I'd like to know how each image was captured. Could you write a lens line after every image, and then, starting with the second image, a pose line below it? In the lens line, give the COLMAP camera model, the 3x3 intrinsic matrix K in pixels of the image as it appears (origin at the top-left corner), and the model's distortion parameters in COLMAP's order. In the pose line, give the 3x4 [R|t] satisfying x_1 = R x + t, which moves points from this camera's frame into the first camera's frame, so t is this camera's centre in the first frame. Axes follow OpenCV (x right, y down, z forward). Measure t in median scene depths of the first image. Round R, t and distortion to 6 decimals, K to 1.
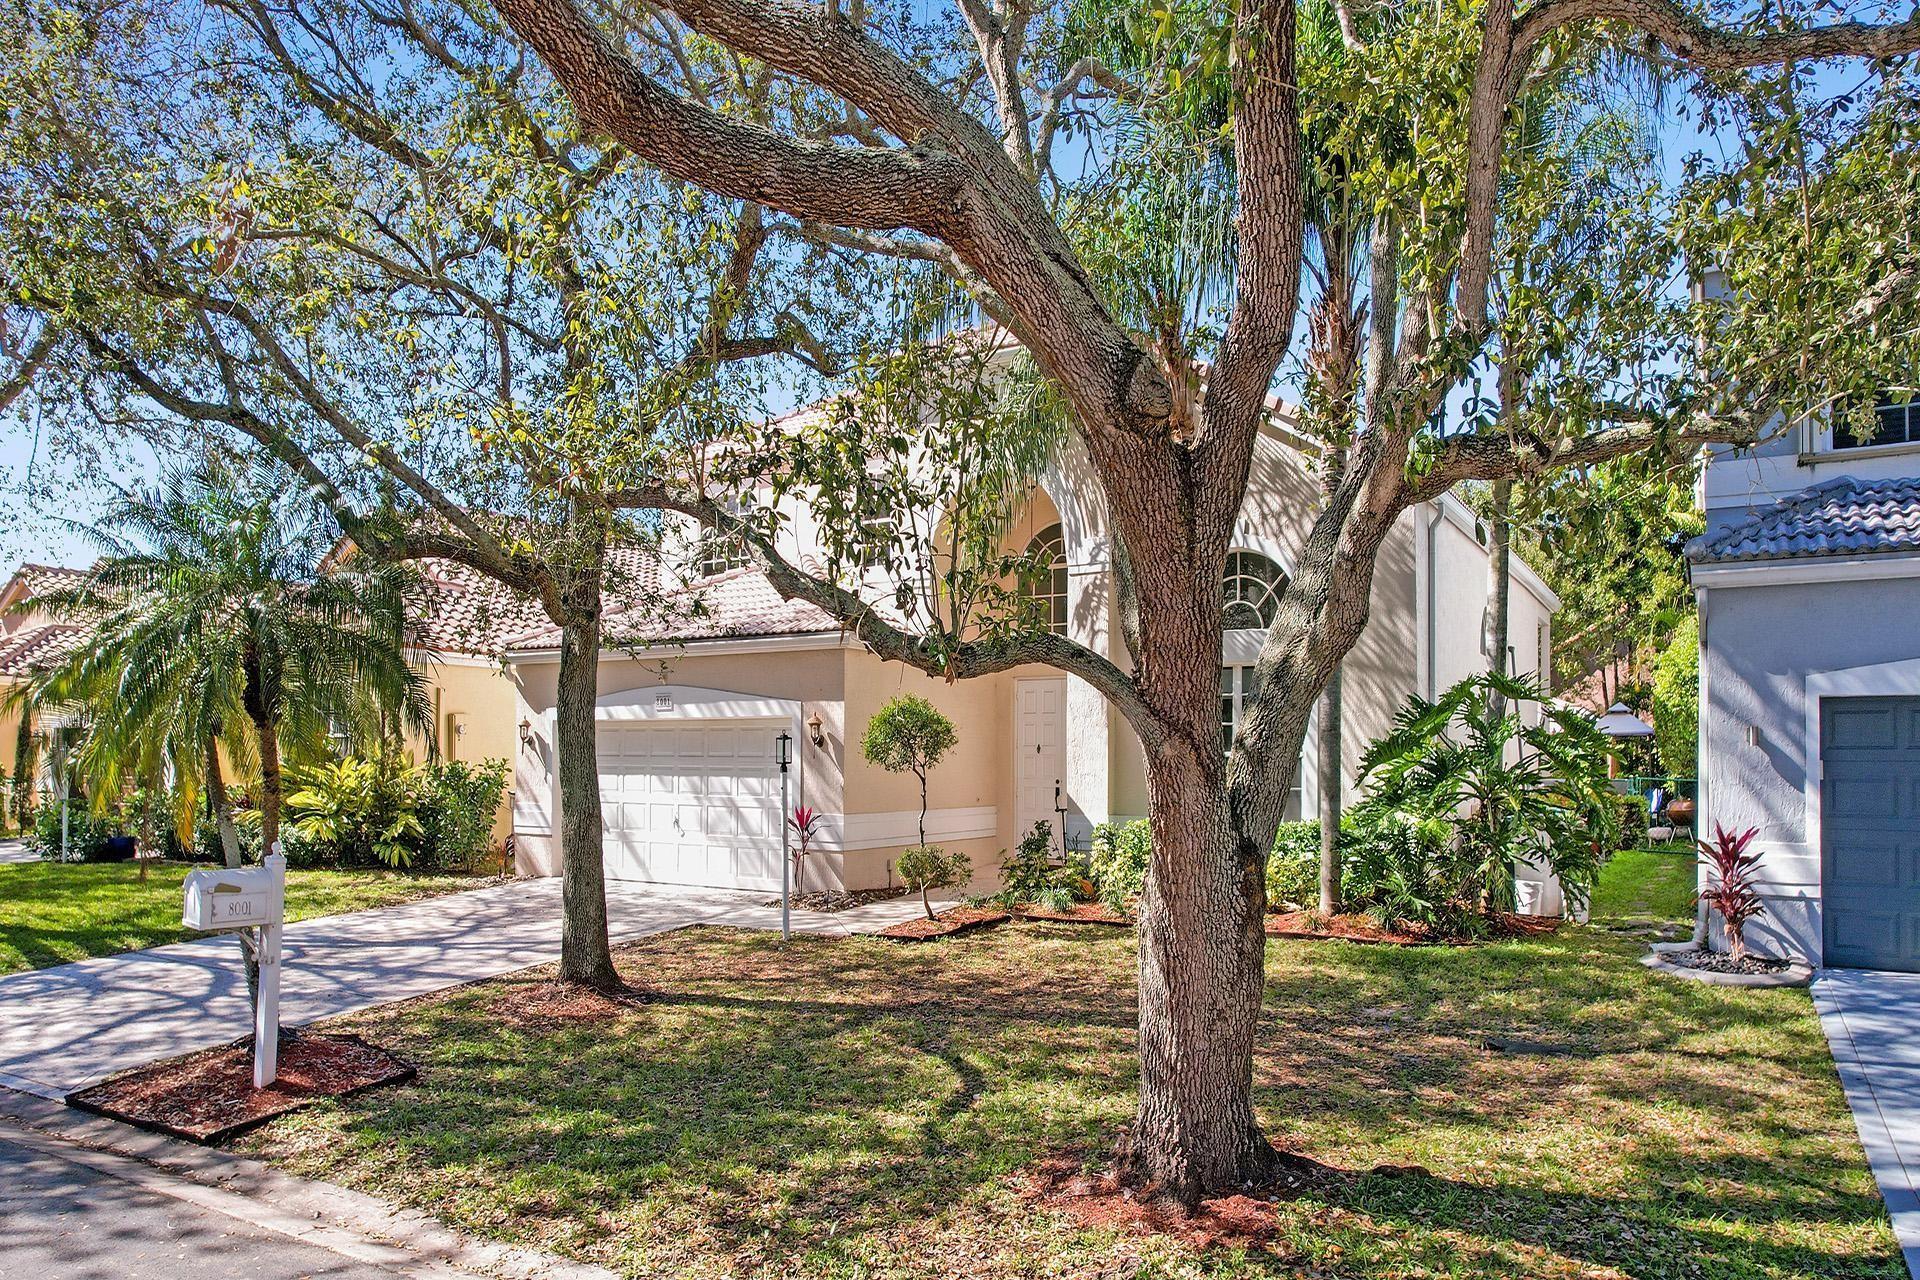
lens RADIAL K [[1274.7, 0, 983.8], [0, 1274.7, 721.3], [0, 0, 1]] dist [-0.068547, 0.054074]
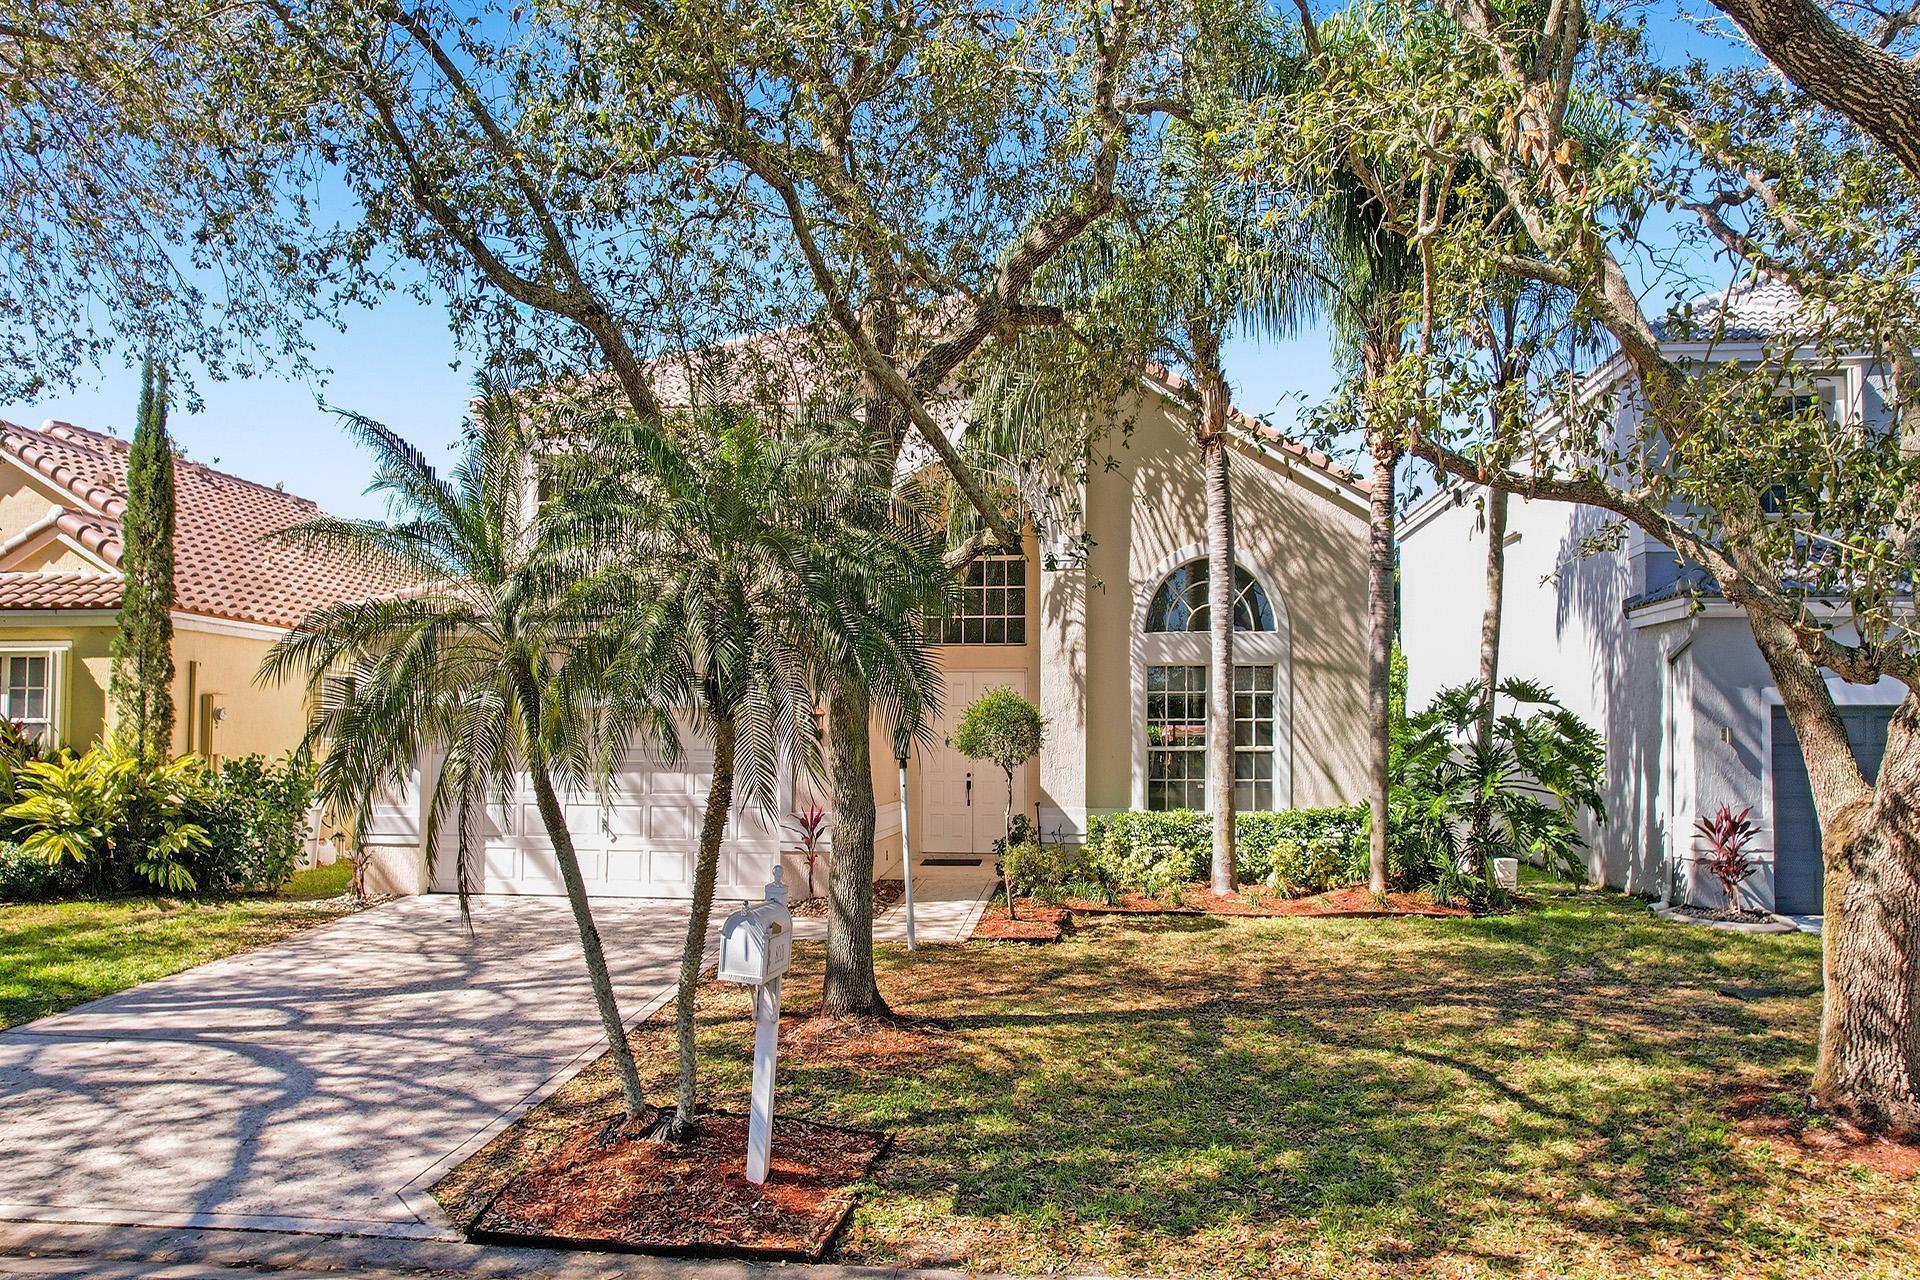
lens RADIAL K [[1264.9, 0, 971.4], [0, 1264.9, 683.8], [0, 0, 1]] dist [-0.082115, 0.070304]
pose [[0.909106, 0.021629, 0.416002, -0.614653], [-0.012203, 0.999605, -0.025303, 0.000735], [-0.416385, 0.017927, 0.909011, 0.179944]]
